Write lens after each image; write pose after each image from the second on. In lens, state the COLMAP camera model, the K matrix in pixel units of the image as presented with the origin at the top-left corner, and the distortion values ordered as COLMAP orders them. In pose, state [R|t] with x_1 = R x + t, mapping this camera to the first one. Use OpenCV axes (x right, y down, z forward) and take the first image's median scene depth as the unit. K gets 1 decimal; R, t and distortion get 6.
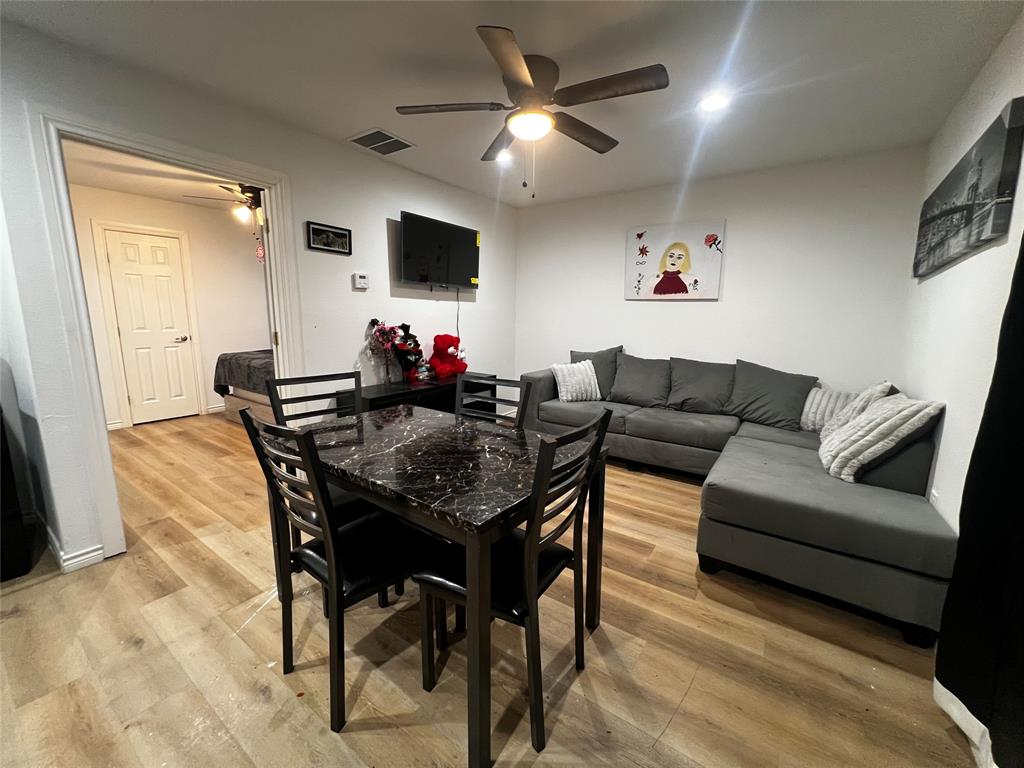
lens RADIAL K [[410.1, 0, 516.3], [0, 410.1, 381.4], [0, 0, 1]] dist [-0.001550, 0.000063]
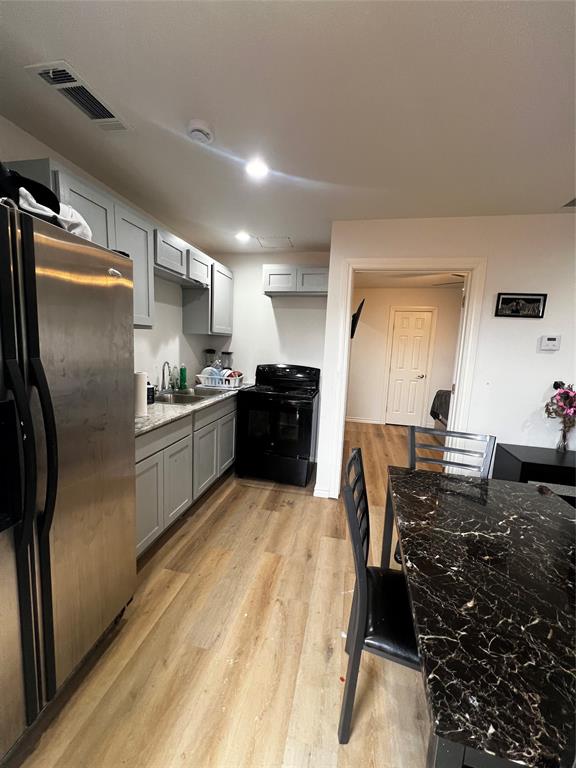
lens RADIAL K [[307.6, 0, 287.6], [0, 307.6, 384.8], [0, 0, 1]] dist [-0.001550, 0.000063]
pose [[0.384407, 0.127825, -0.914271, 0.069114], [-0.191196, 0.979918, 0.056615, -0.064245], [0.903147, 0.153042, 0.401127, 0.138297]]
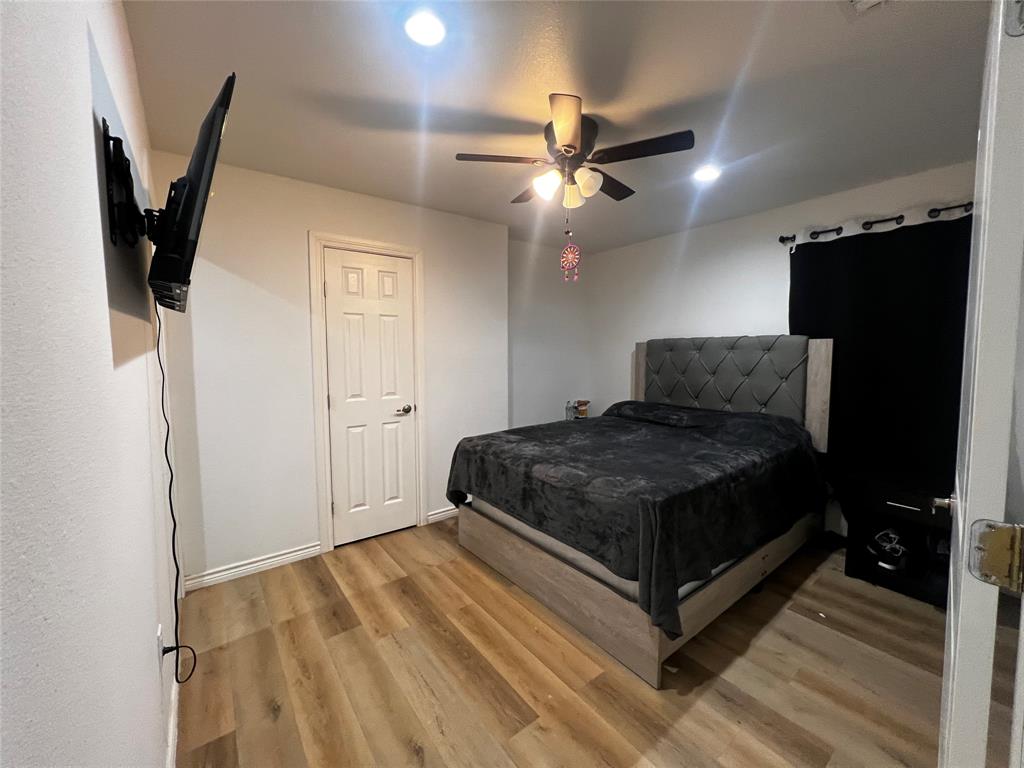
lens RADIAL K [[410.1, 0, 512.8], [0, 410.1, 385.1], [0, 0, 1]] dist [-0.001550, 0.000063]
pose [[0.949290, 0.010332, -0.314232, -0.660523], [-0.039847, 0.995354, -0.087649, -0.136494], [0.311866, 0.095726, 0.945292, 0.641212]]
